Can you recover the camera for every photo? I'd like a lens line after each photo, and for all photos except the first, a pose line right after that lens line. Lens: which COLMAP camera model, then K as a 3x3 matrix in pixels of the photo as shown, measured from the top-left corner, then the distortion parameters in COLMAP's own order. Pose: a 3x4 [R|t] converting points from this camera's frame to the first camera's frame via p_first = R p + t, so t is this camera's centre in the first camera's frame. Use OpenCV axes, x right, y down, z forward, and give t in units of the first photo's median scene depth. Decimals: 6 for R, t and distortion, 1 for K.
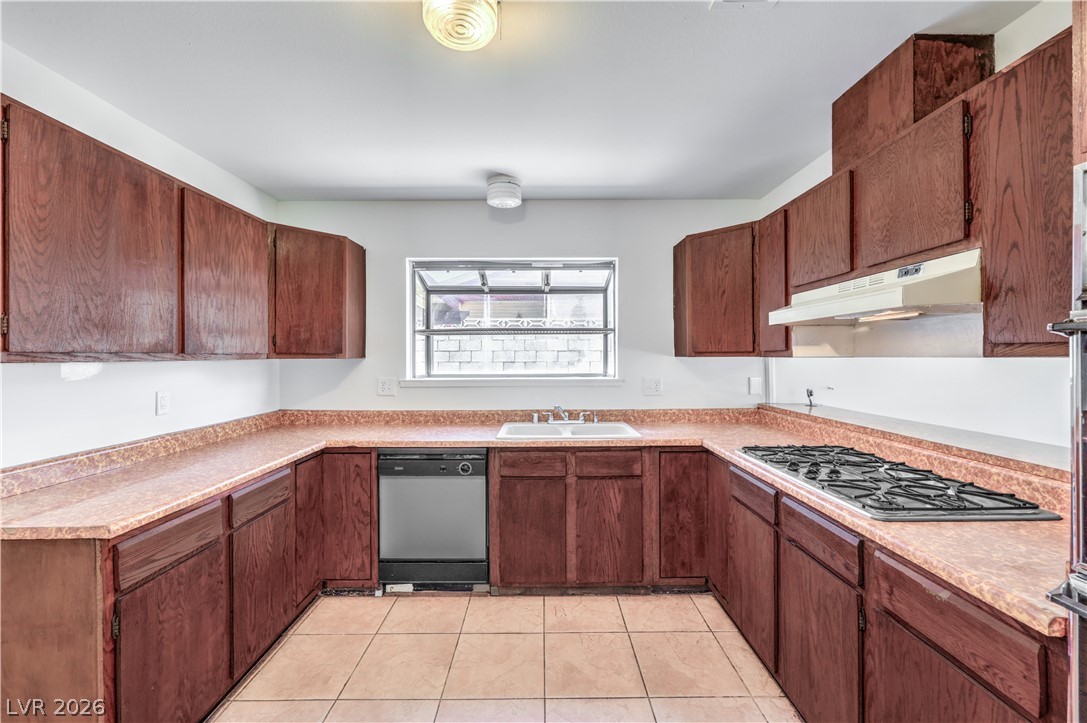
lens RADIAL K [[438.3, 0, 545.3], [0, 438.3, 357.2], [0, 0, 1]] dist [-0.000753, 0.000505]
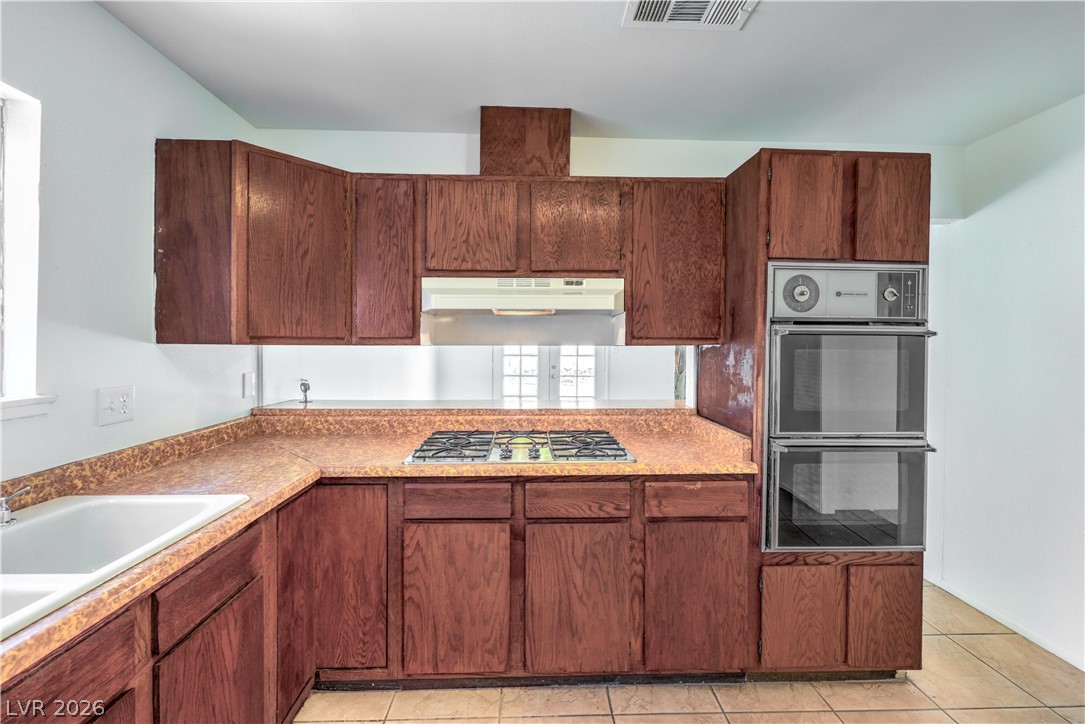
lens RADIAL K [[437.5, 0, 546.1], [0, 437.5, 349.0], [0, 0, 1]] dist [-0.000753, 0.000505]
pose [[-0.025296, -0.006215, 0.999661, -0.318680], [-0.000984, 0.999980, 0.006192, 0.001841], [-0.999680, -0.000827, -0.025302, 0.674542]]
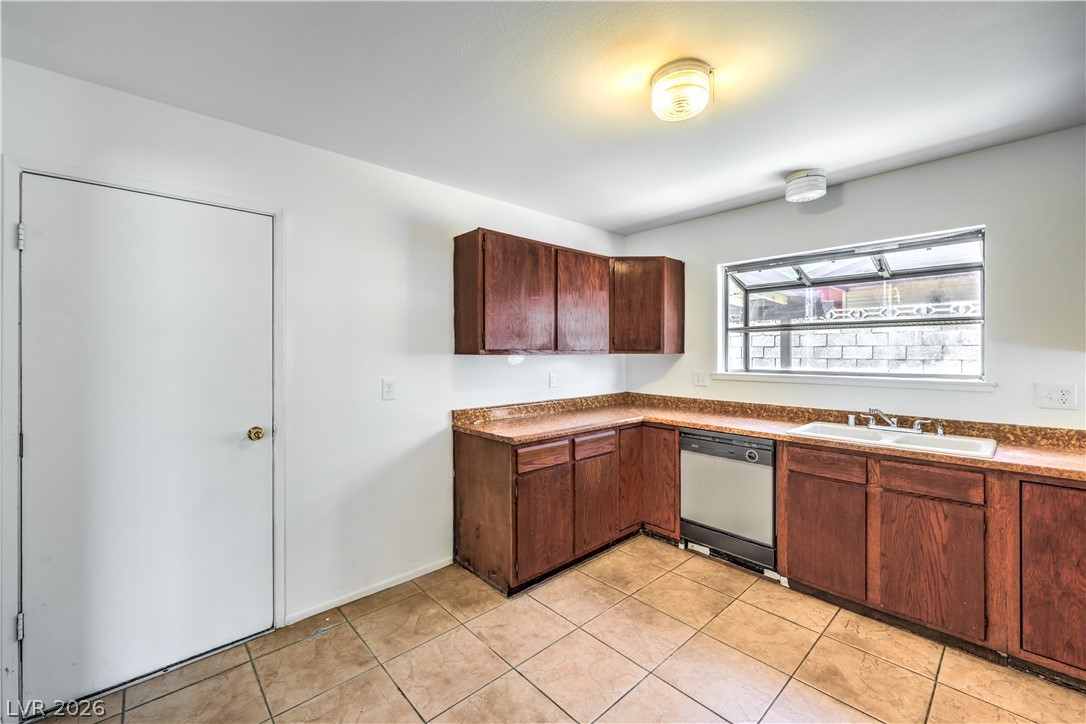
lens RADIAL K [[437.9, 0, 543.5], [0, 437.9, 354.6], [0, 0, 1]] dist [-0.000753, 0.000505]
pose [[0.674222, 0.007289, -0.738493, 0.263990], [-0.004272, 0.999973, 0.005969, -0.000669], [0.738516, -0.000870, 0.674235, -0.108234]]
